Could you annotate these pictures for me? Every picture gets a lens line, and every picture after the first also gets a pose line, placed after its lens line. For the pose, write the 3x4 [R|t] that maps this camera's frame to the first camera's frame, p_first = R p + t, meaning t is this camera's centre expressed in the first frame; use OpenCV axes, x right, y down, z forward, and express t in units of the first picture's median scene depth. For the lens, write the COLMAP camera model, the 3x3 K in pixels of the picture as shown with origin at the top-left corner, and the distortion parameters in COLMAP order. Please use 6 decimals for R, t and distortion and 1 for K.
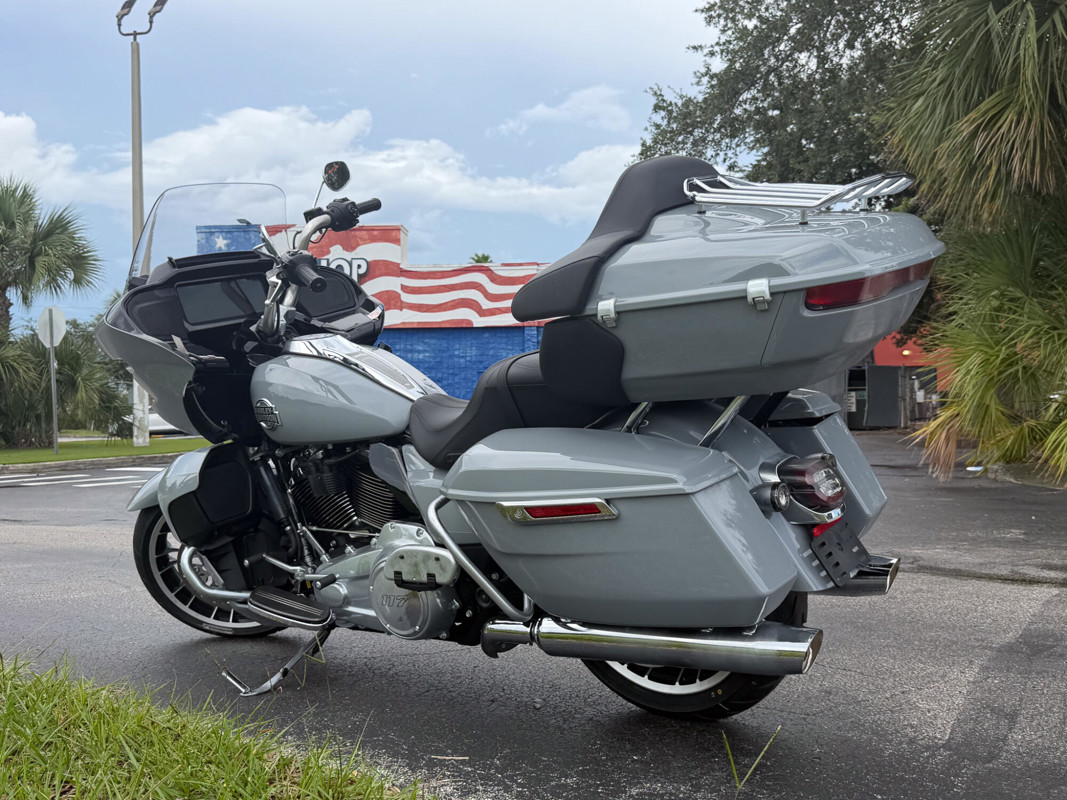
lens RADIAL K [[1112.5, 0, 558.4], [0, 1112.5, 395.5], [0, 0, 1]] dist [0.045222, 0.000000]
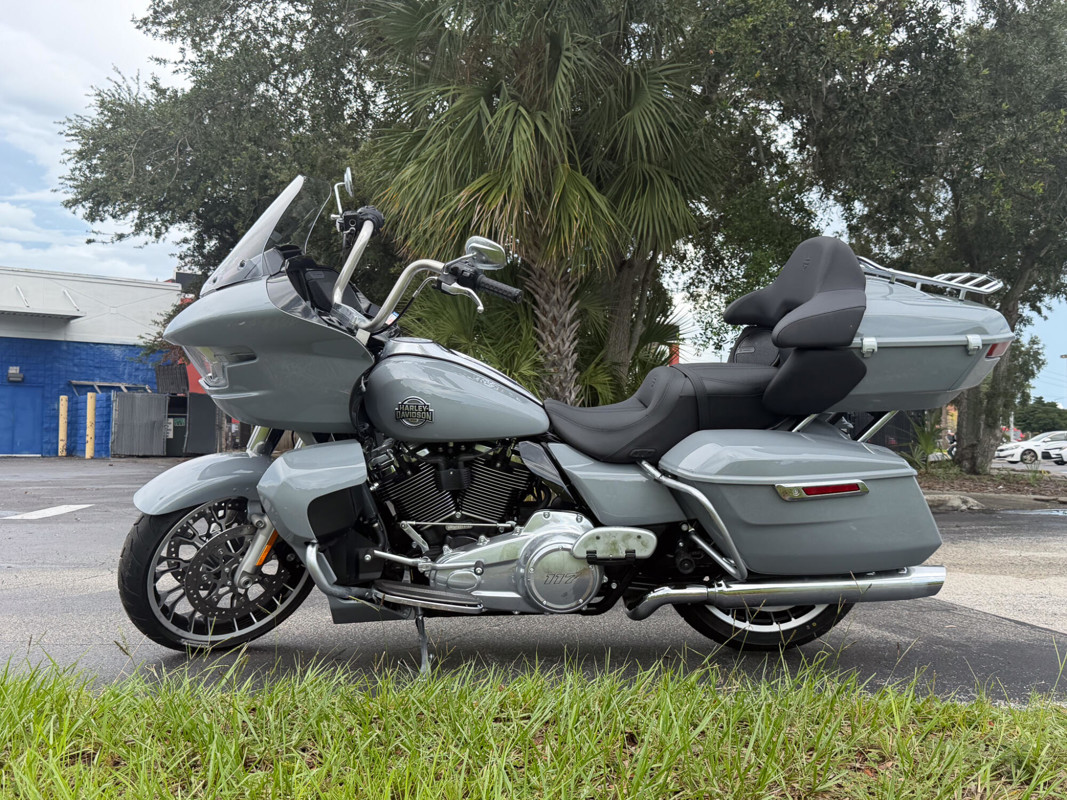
lens RADIAL K [[1112.5, 0, 530.9], [0, 1112.5, 402.9], [0, 0, 1]] dist [0.045222, 0.000000]
pose [[0.757488, 0.046162, 0.651215, -0.962856], [-0.031423, 0.998919, -0.034259, 0.046056], [-0.652092, 0.005488, 0.758120, 0.163321]]
